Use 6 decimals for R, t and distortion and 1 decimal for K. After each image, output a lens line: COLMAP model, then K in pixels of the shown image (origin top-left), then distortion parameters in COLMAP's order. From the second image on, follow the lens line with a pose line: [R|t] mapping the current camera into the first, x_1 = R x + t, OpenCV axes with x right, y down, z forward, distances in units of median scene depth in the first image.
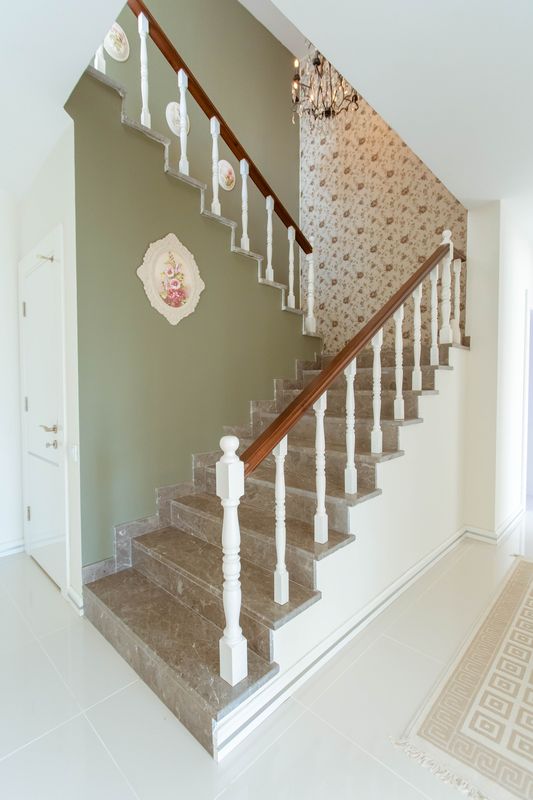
lens RADIAL K [[375.6, 0, 266.5], [0, 375.6, 400.0], [0, 0, 1]] dist [-0.003148, 0.001152]
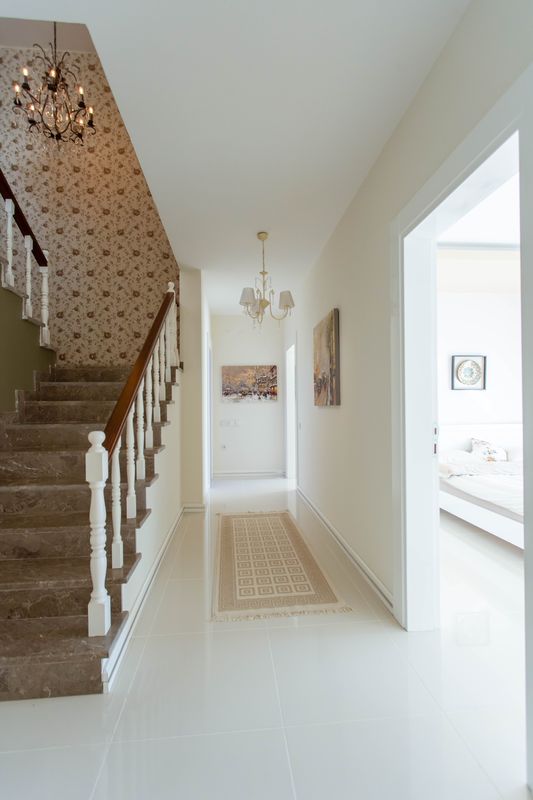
lens RADIAL K [[379.9, 0, 264.1], [0, 379.9, 401.9], [0, 0, 1]] dist [-0.002666, 0.000538]
pose [[0.647237, 0.003732, 0.762280, -0.330250], [0.031393, 0.999009, -0.031546, 0.027738], [-0.761643, 0.044347, 0.646478, -0.107215]]
